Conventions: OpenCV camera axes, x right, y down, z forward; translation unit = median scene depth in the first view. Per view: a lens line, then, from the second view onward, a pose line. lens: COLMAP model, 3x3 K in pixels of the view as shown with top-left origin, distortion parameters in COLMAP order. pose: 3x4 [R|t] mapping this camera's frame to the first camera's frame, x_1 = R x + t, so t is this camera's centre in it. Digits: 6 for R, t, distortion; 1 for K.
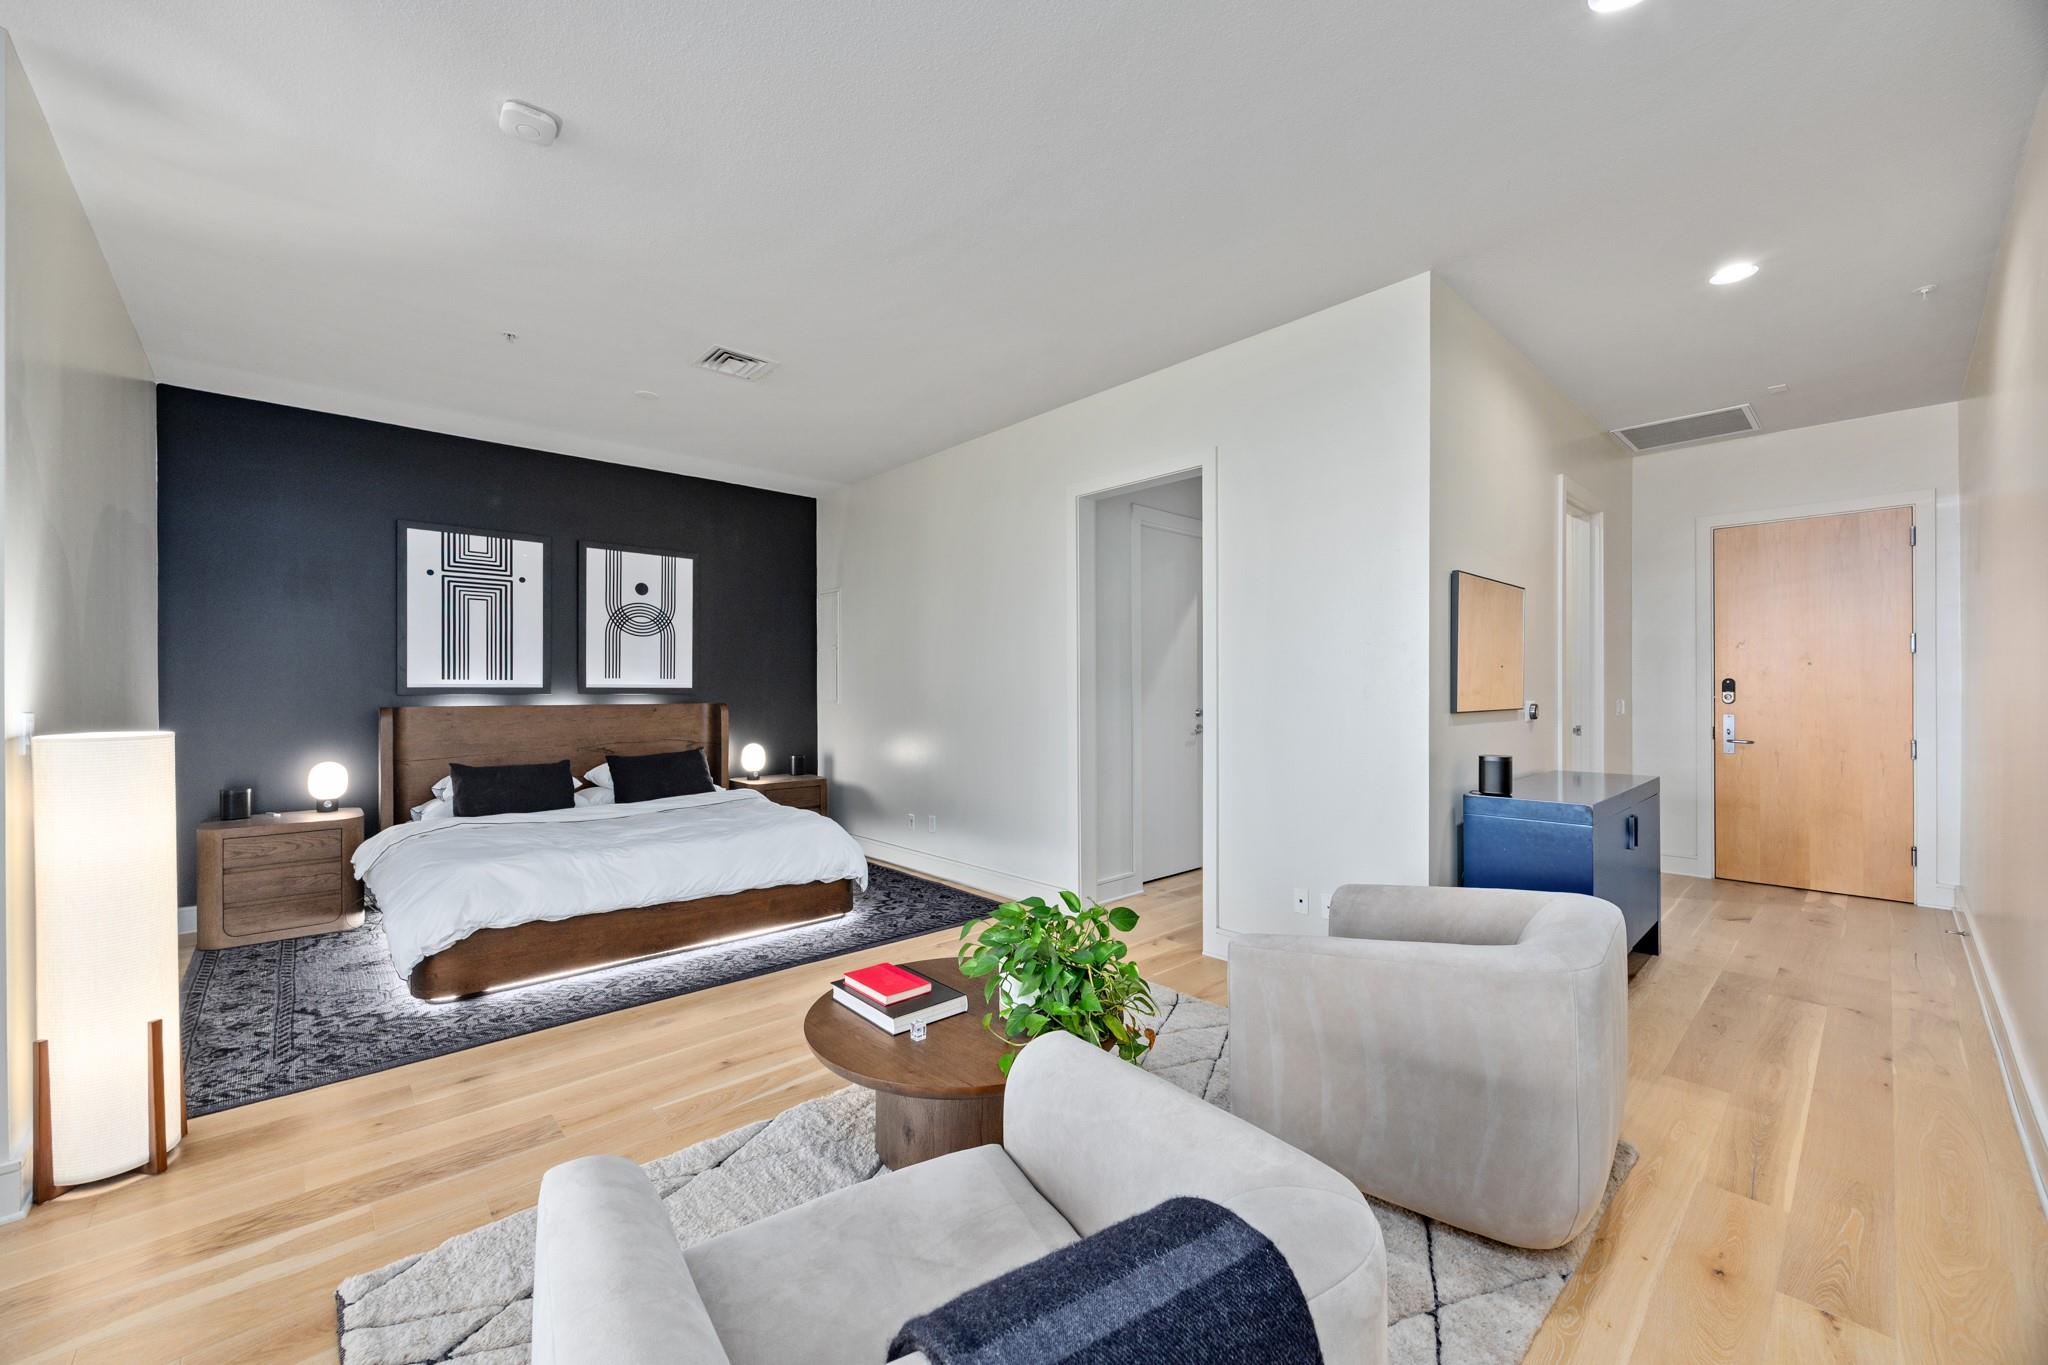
lens RADIAL K [[793.9, 0, 1019.0], [0, 793.9, 688.8], [0, 0, 1]] dist [0.001162, 0.000209]
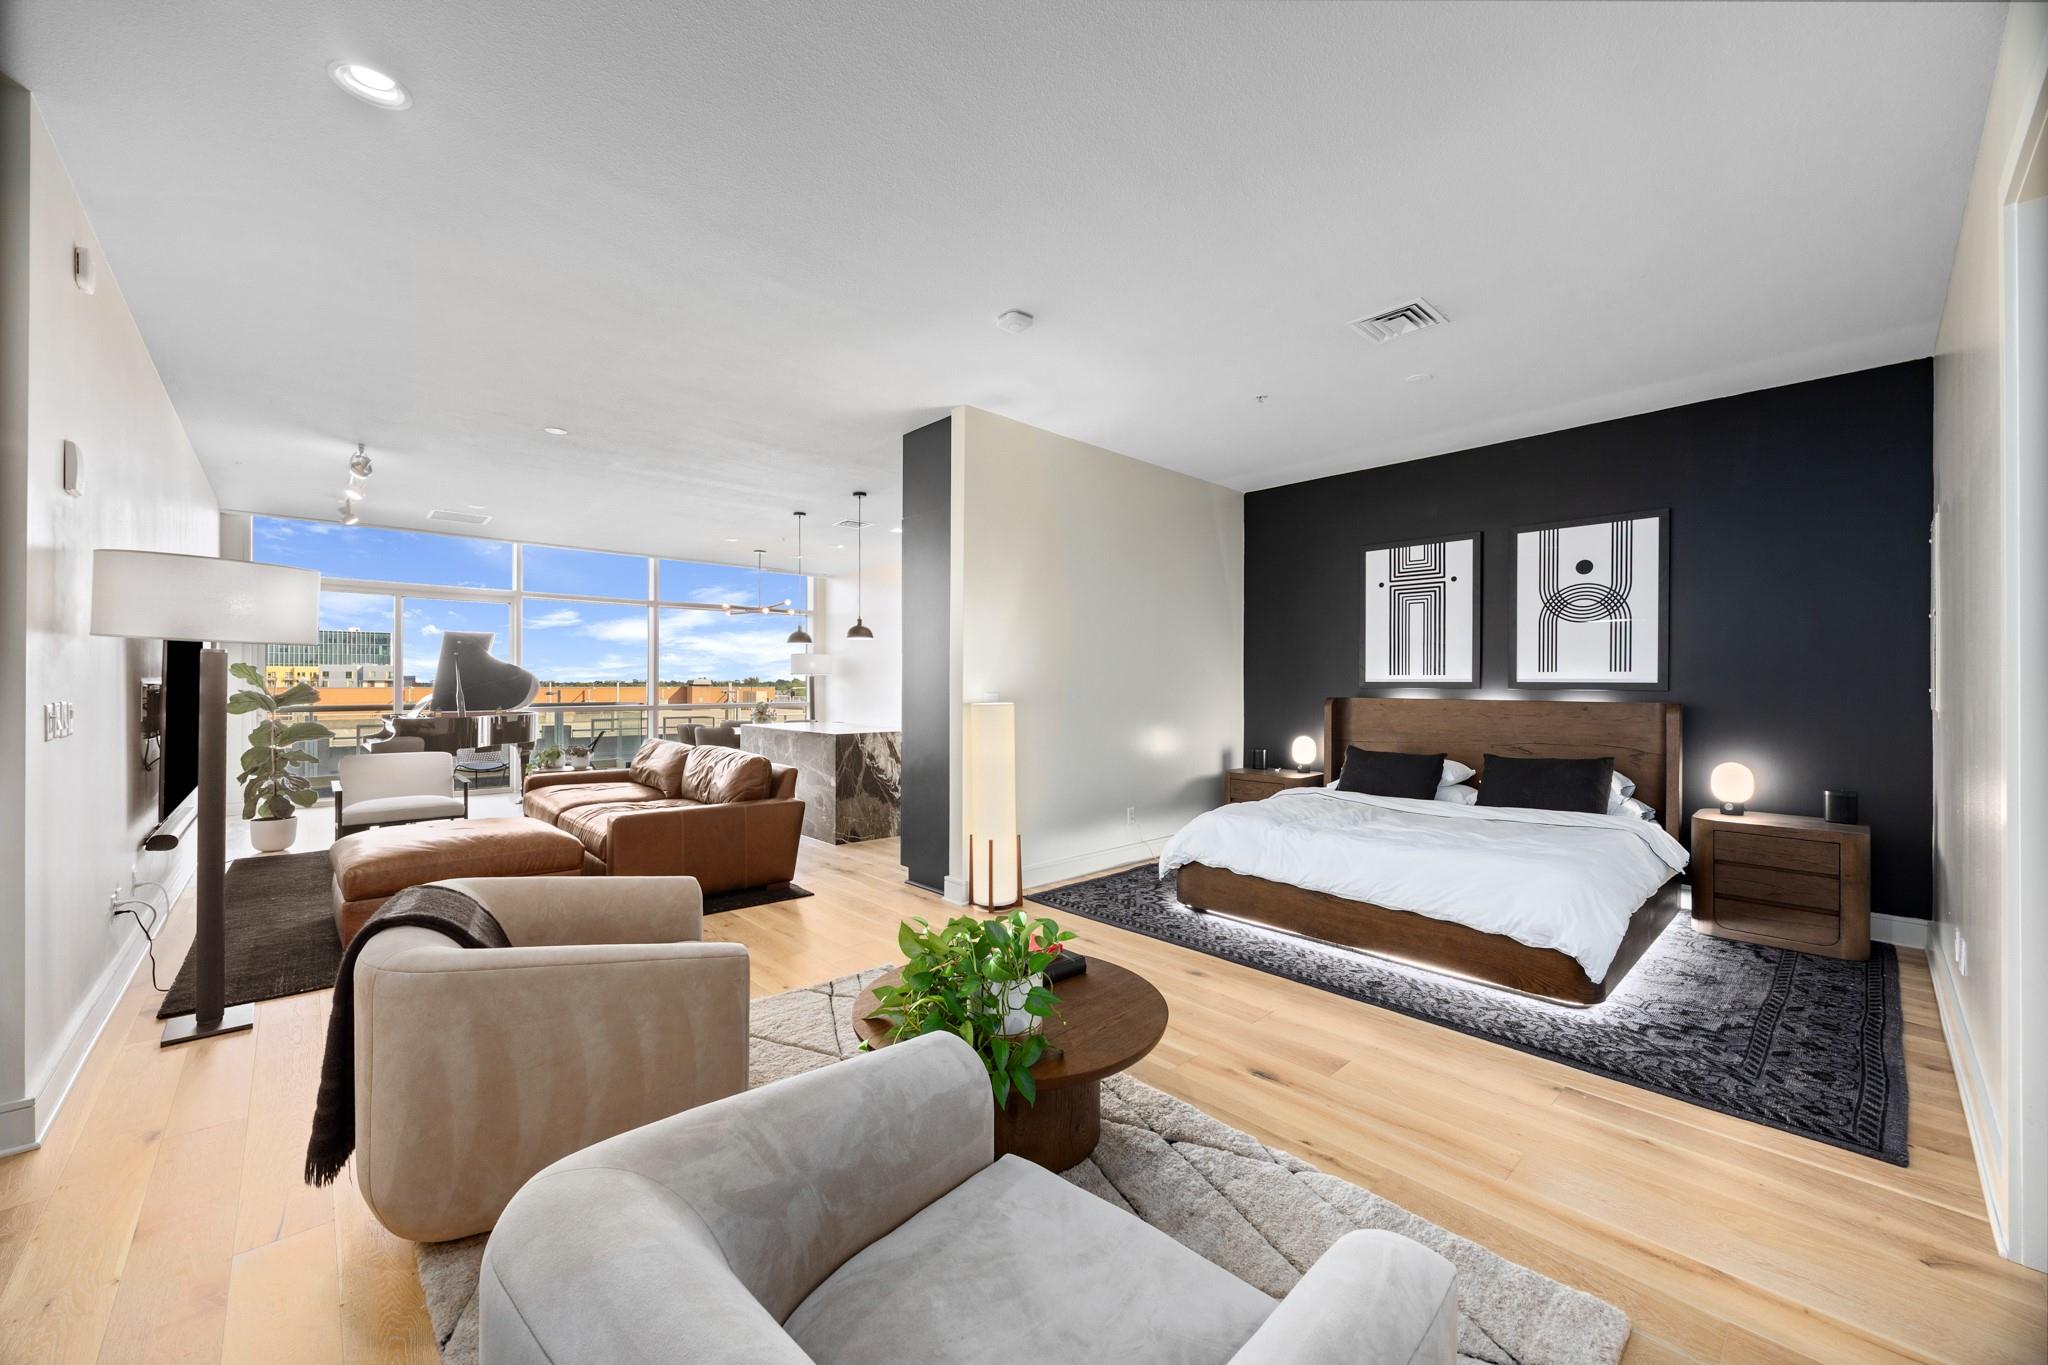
lens RADIAL K [[780.1, 0, 1022.0], [0, 780.1, 683.1], [0, 0, 1]] dist [-0.000061, -0.000088]
pose [[0.006770, 0.001043, -0.999977, 0.427637], [-0.002745, 0.999996, 0.001024, -0.000045], [0.999973, 0.002738, 0.006773, 0.464753]]
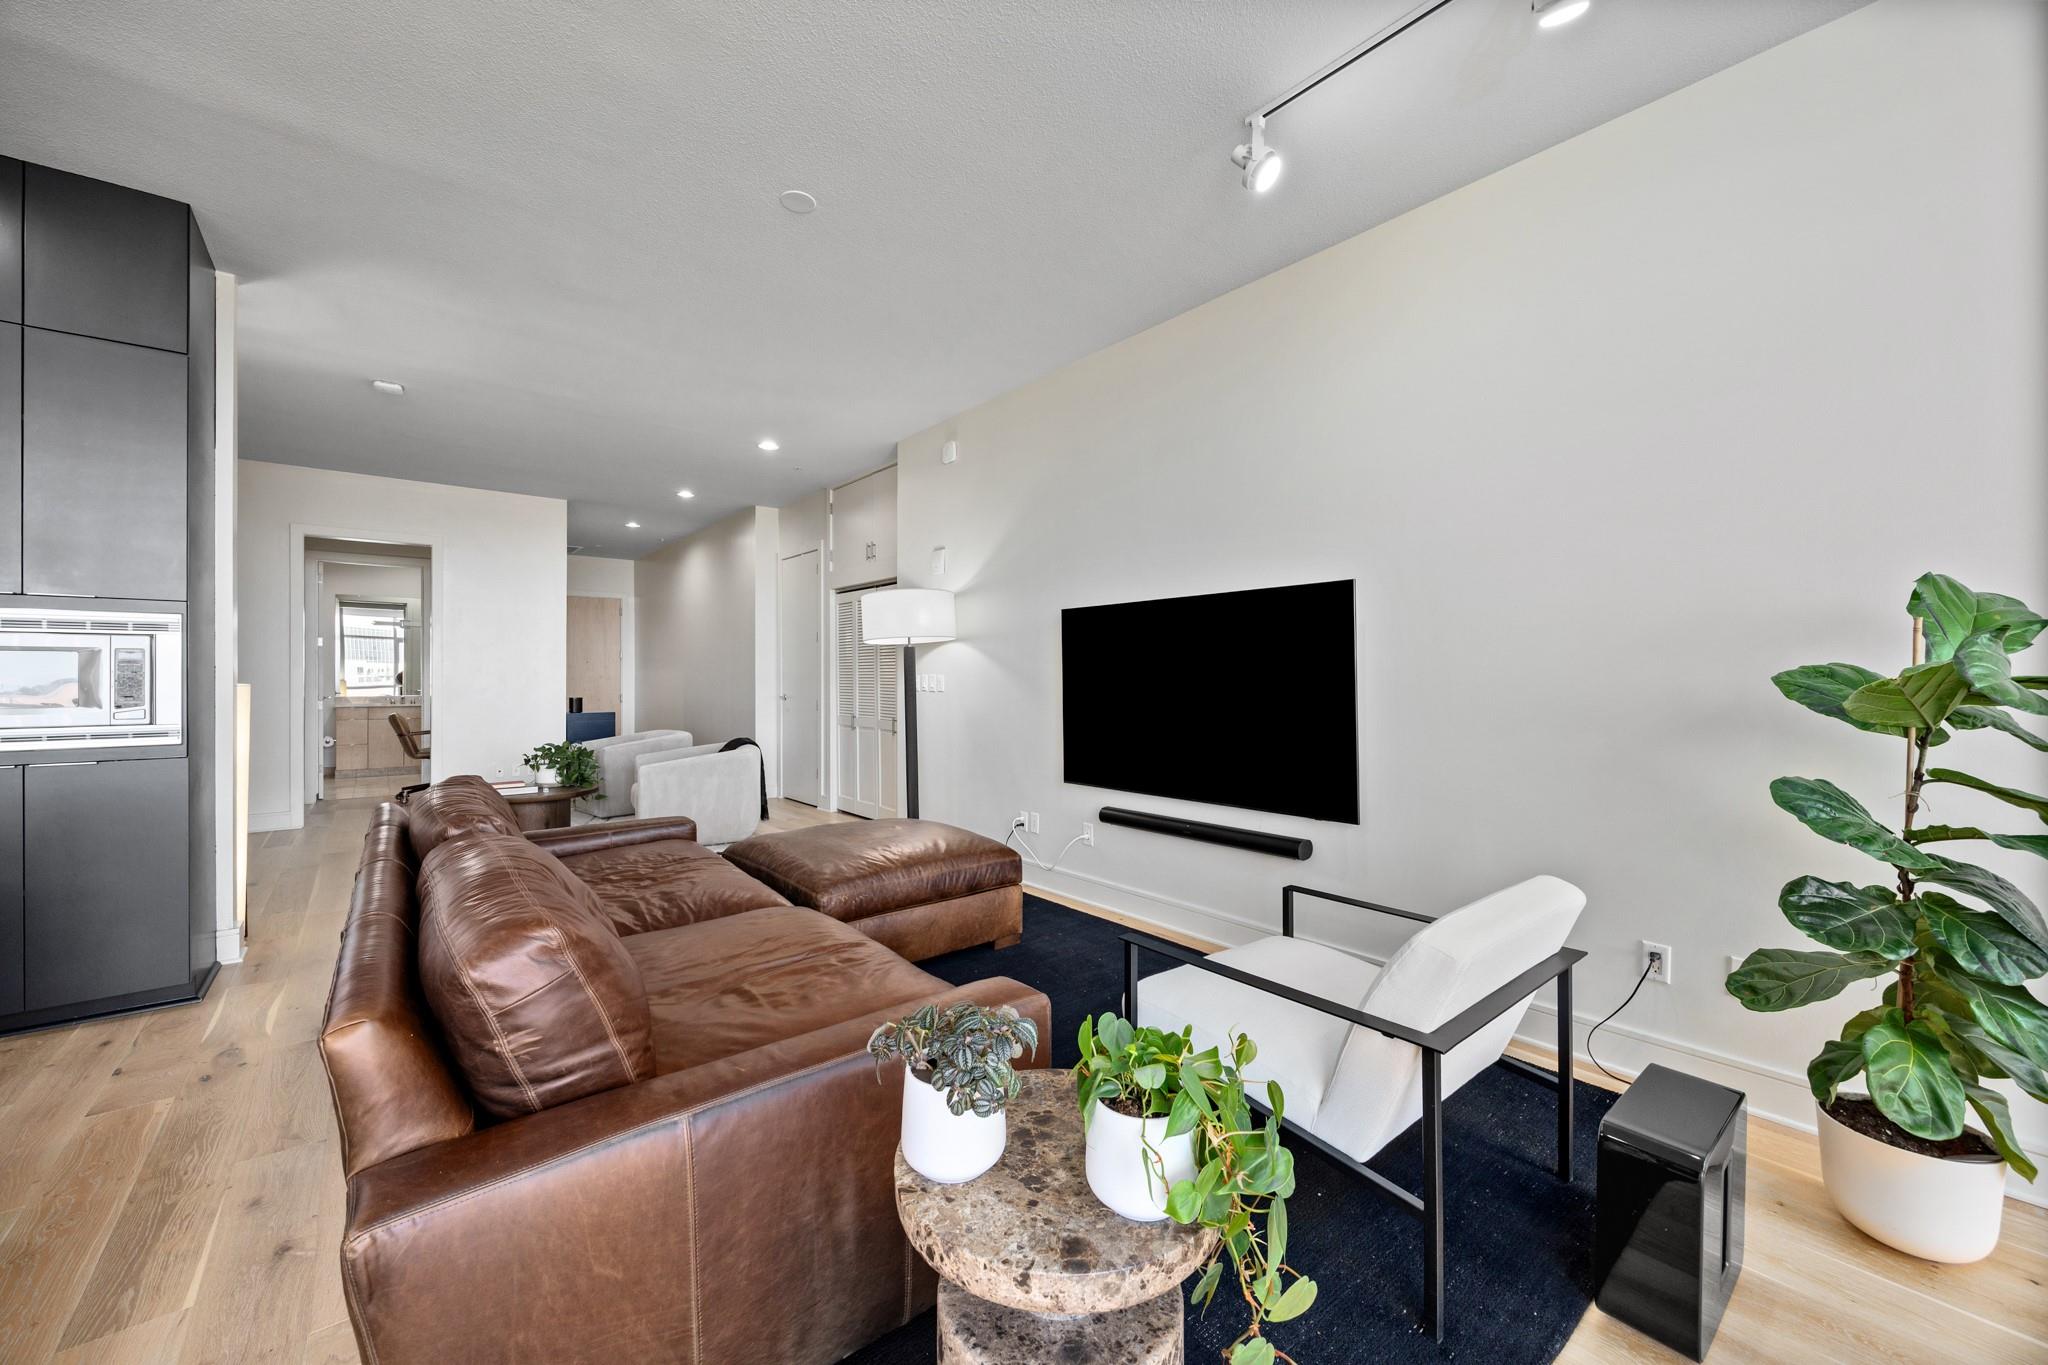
lens RADIAL K [[785.5, 0, 1020.1], [0, 785.5, 675.5], [0, 0, 1]] dist [-0.002302, -0.000228]
pose [[0.050832, 0.006572, 0.998686, -1.170461], [0.001044, 0.999977, -0.006634, 0.023093], [-0.998707, 0.001380, 0.050824, -0.333526]]
